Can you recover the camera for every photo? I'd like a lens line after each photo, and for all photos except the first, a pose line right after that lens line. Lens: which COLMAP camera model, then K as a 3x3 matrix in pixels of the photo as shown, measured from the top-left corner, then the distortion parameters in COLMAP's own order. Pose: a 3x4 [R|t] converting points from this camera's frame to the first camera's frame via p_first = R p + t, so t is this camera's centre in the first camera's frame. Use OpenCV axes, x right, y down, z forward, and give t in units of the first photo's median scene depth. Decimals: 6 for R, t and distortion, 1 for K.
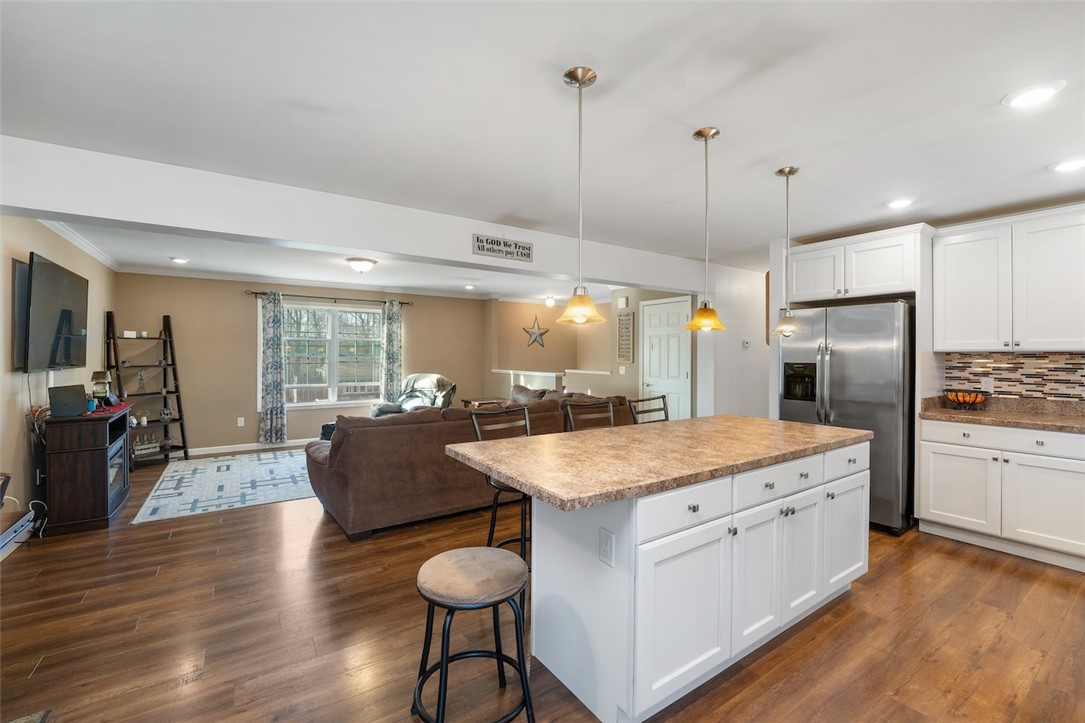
lens RADIAL K [[457.4, 0, 539.5], [0, 457.4, 351.9], [0, 0, 1]] dist [-0.025178, 0.001040]
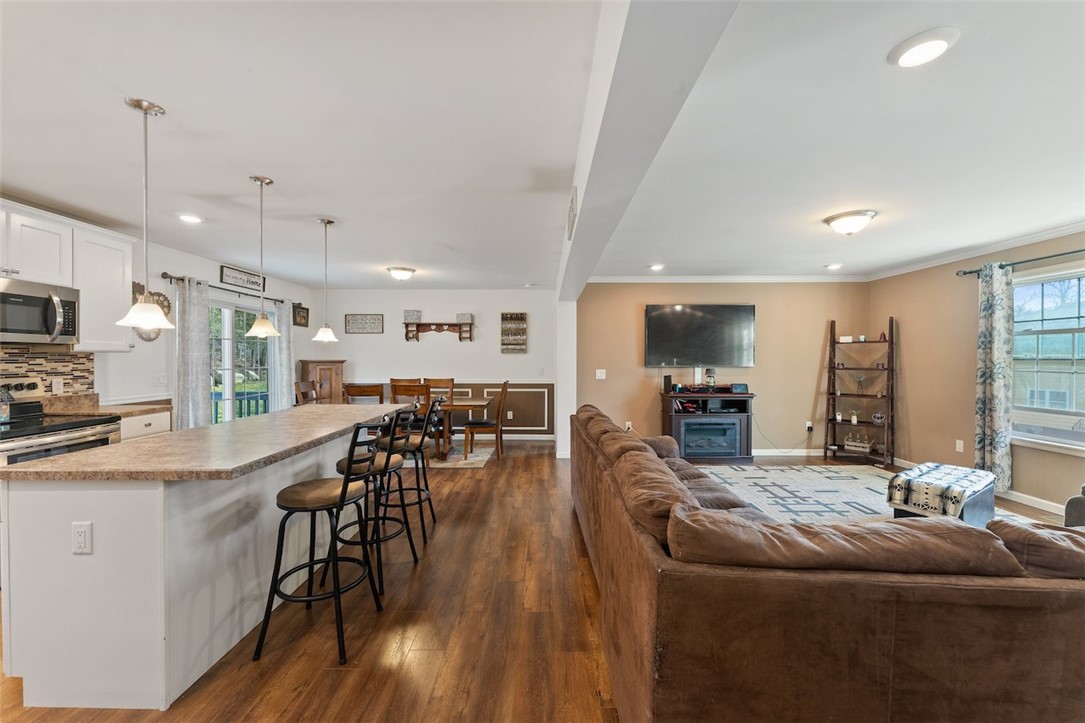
lens RADIAL K [[428.5, 0, 542.5], [0, 428.5, 361.5], [0, 0, 1]] dist [0.000427, 0.000029]
pose [[-0.553963, 0.005016, -0.832526, 0.496697], [0.004157, 0.999986, 0.003258, 0.012182], [0.832531, -0.001656, -0.553976, 1.244137]]
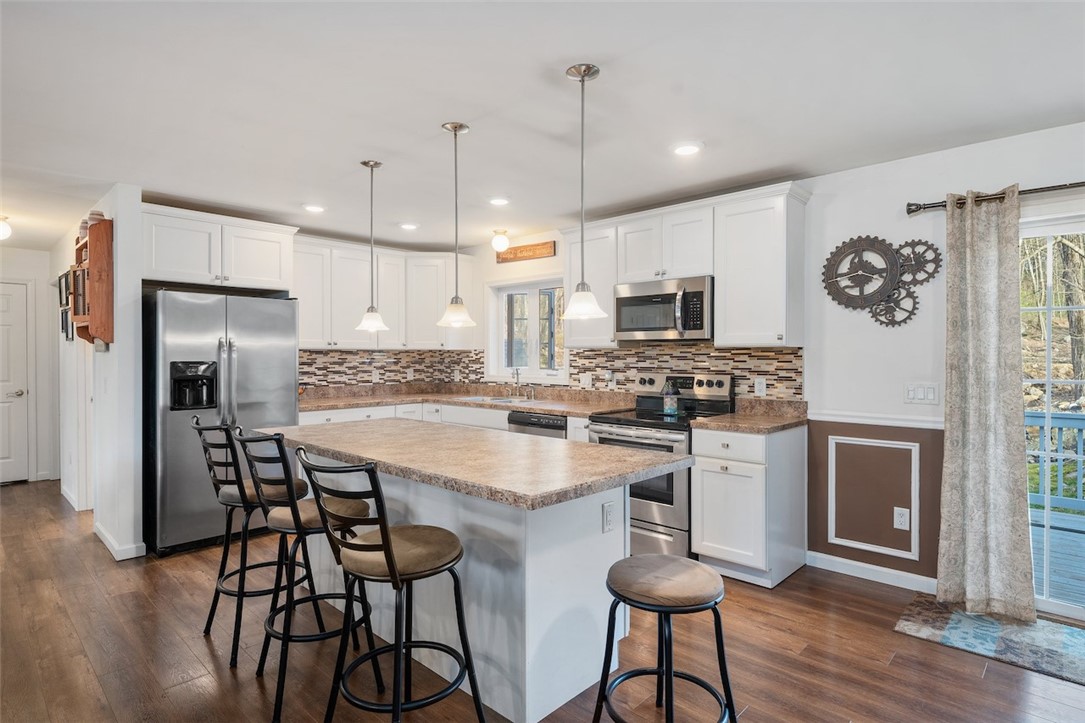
lens RADIAL K [[569.8, 0, 541.7], [0, 569.8, 360.7], [0, 0, 1]] dist [-0.000471, -0.001176]
pose [[-0.220393, -0.011113, 0.975348, -0.483562], [-0.007458, 0.999925, 0.009708, 0.008341], [-0.975383, -0.005135, -0.220459, 0.591391]]
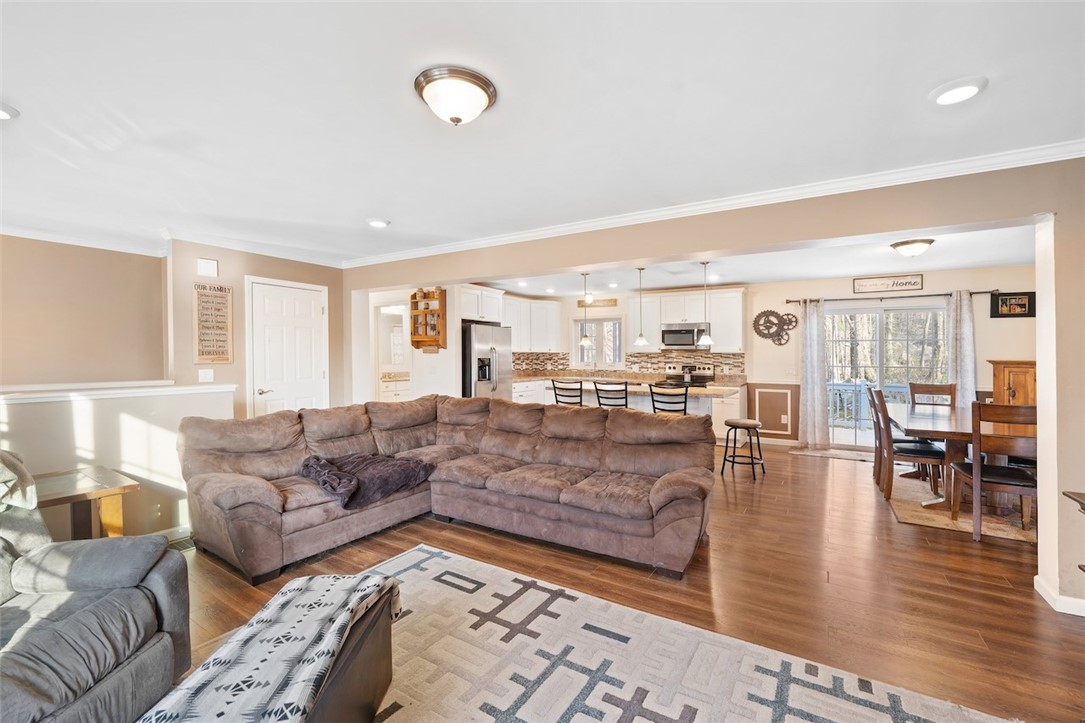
lens RADIAL K [[457.4, 0, 539.5], [0, 457.4, 351.9], [0, 0, 1]] dist [-0.025178, 0.001040]
pose [[-0.408022, 0.001955, 0.912970, -0.958225], [-0.012816, 0.999887, -0.007868, 0.011279], [-0.912882, -0.014911, -0.407951, 1.399577]]
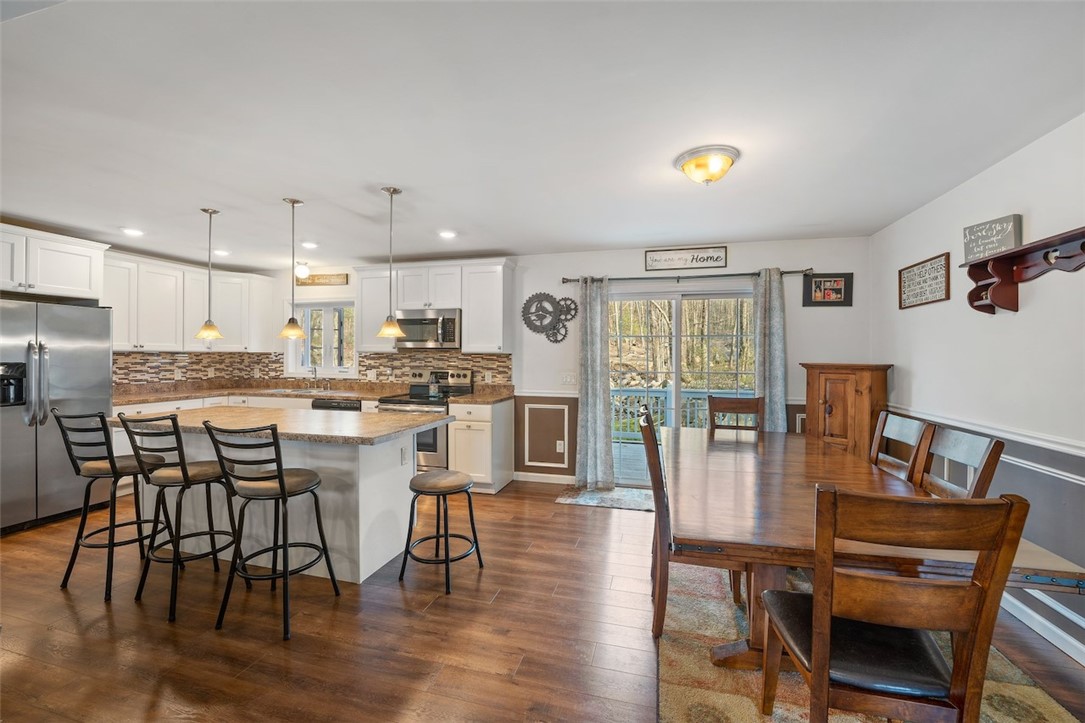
lens RADIAL K [[444.2, 0, 543.3], [0, 444.2, 358.0], [0, 0, 1]] dist [-0.024889, -0.000059]
pose [[-0.658350, -0.008321, 0.752666, -0.652751], [-0.011813, 0.999930, 0.000723, 0.002894], [-0.752619, -0.008415, -0.658403, 0.714413]]
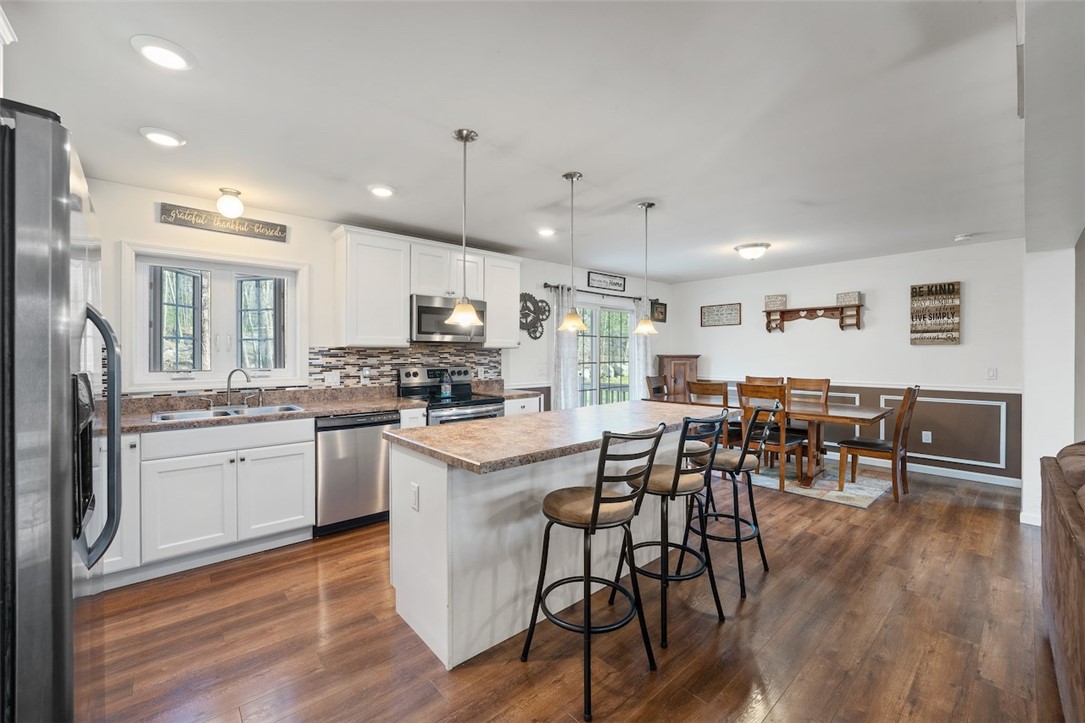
lens RADIAL K [[435.1, 0, 545.2], [0, 435.1, 356.1], [0, 0, 1]] dist [-0.018672, 0.000031]
pose [[-0.989964, 0.001274, -0.141317, 0.326291], [0.001549, 0.999997, -0.001838, 0.015422], [0.141314, -0.002038, -0.989963, 1.182467]]
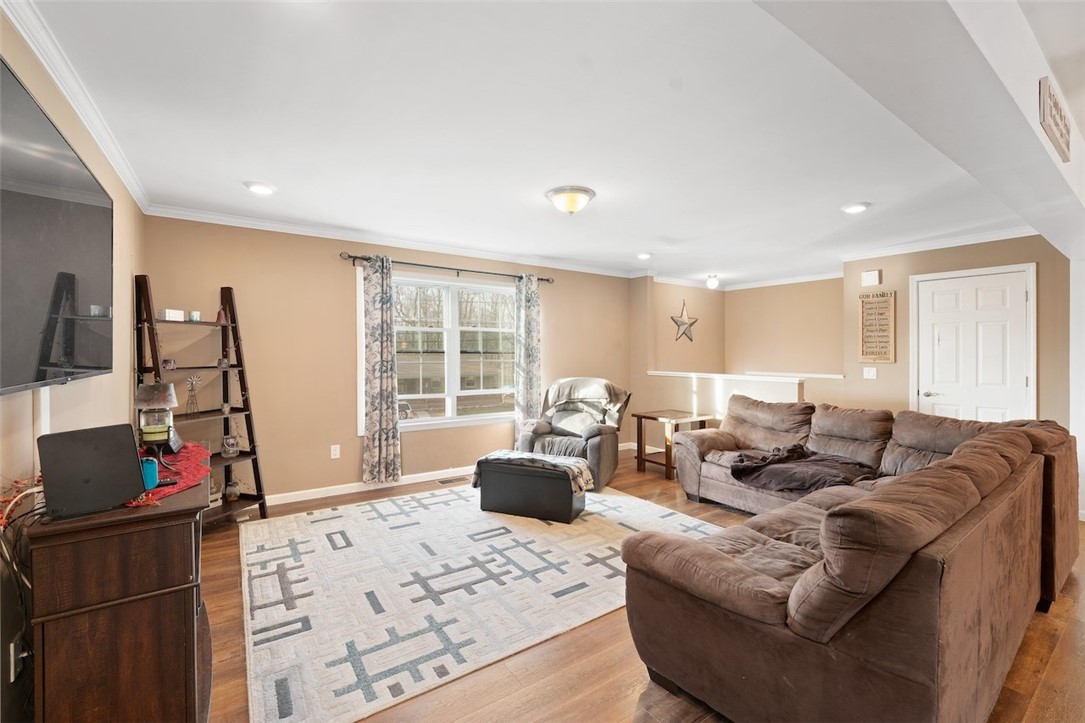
lens RADIAL K [[455.0, 0, 543.3], [0, 455.0, 351.1], [0, 0, 1]] dist [-0.024062, 0.000171]
pose [[0.999792, 0.002912, 0.020197, -0.563609], [-0.003016, 0.999982, 0.005101, 0.005475], [-0.020181, -0.005161, 0.999783, 0.508754]]
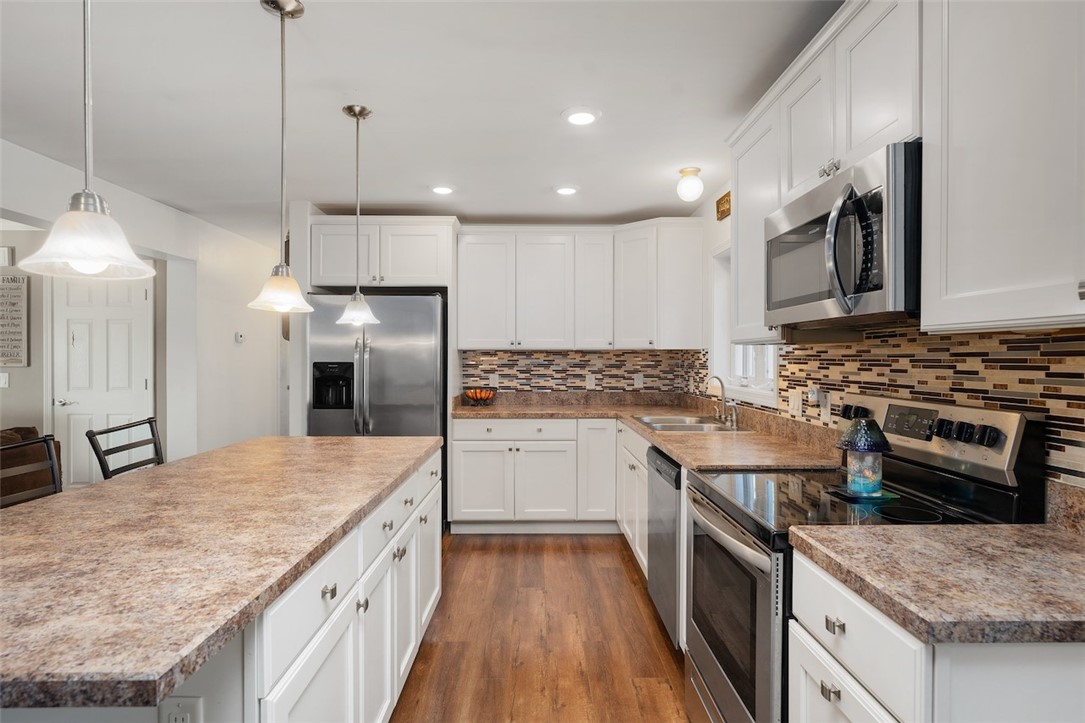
lens RADIAL K [[569.8, 0, 541.7], [0, 569.8, 360.7], [0, 0, 1]] dist [-0.000471, -0.001176]
pose [[0.542663, -0.007600, 0.839916, -0.065586], [-0.006369, 0.999893, 0.013163, 0.005457], [-0.839926, -0.012492, 0.542556, 0.138651]]
